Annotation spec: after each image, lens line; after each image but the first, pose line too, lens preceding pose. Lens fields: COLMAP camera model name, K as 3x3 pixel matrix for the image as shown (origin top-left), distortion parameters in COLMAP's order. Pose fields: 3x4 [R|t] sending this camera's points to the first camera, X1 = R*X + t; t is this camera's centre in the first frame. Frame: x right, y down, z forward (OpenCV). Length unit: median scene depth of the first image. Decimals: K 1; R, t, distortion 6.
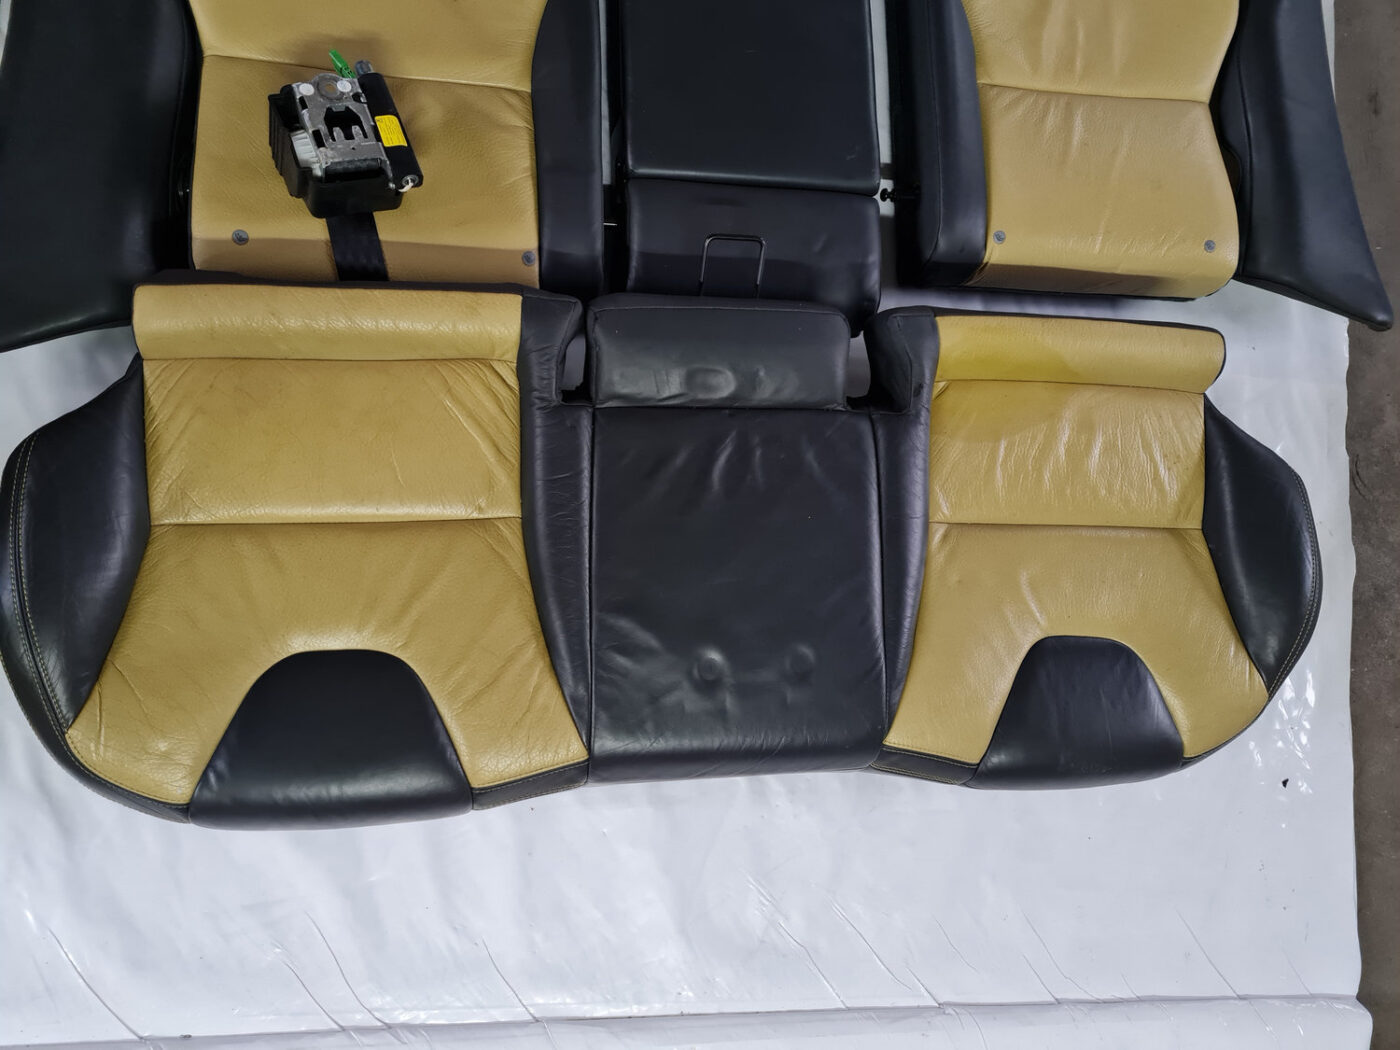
lens RADIAL K [[1062.1, 0, 674.4], [0, 1062.1, 523.9], [0, 0, 1]] dist [0.063245, -0.054087]
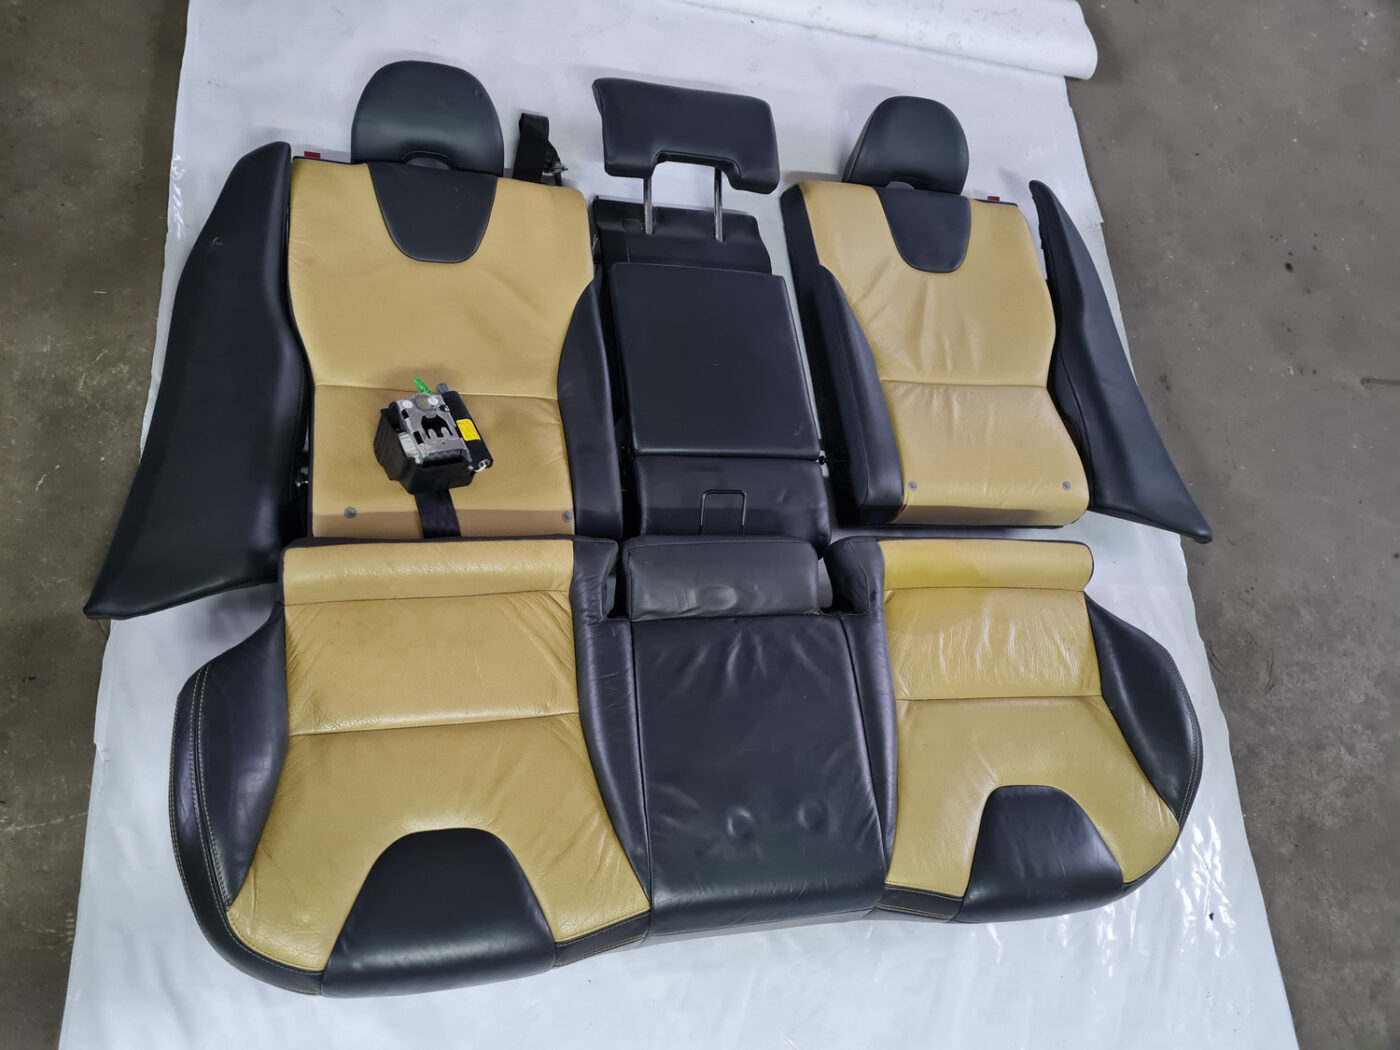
lens RADIAL K [[1062.1, 0, 674.4], [0, 1062.1, 523.9], [0, 0, 1]] dist [0.063245, -0.054087]
pose [[0.993642, -0.058018, 0.096489, -0.132302], [0.081886, 0.960577, -0.265681, 0.115148], [-0.077271, 0.271893, 0.959220, -0.251558]]
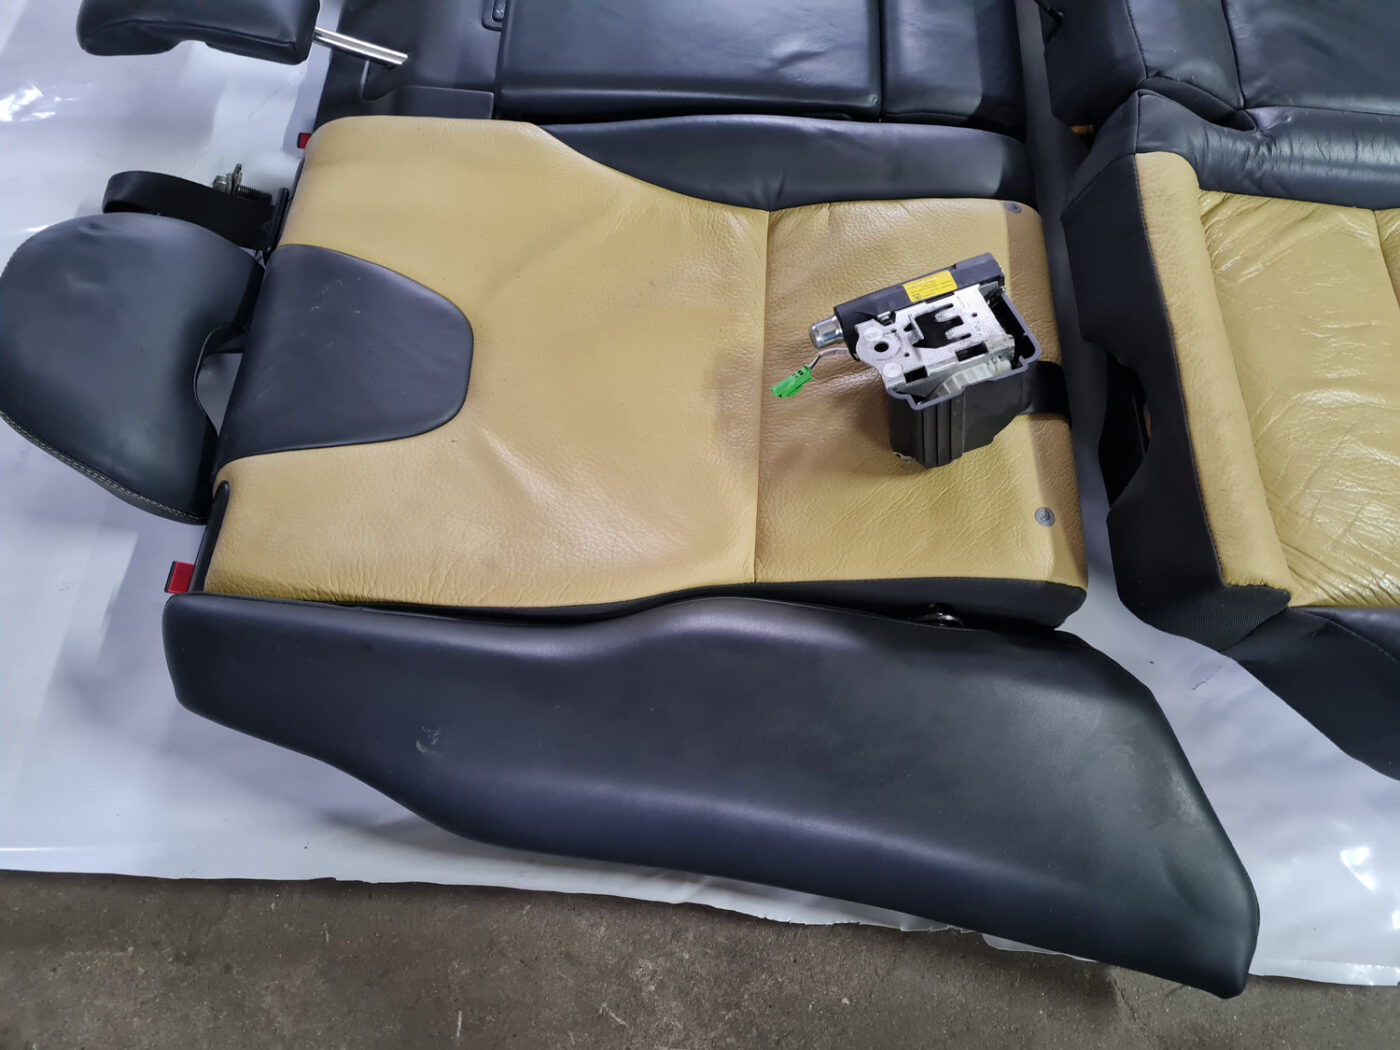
lens RADIAL K [[1062.1, 0, 674.4], [0, 1062.1, 523.9], [0, 0, 1]] dist [0.063245, -0.054087]
pose [[0.058835, -0.970671, 0.233102, -0.558026], [0.985776, 0.093317, 0.139774, -0.578212], [-0.157427, 0.221562, 0.962355, 0.334278]]
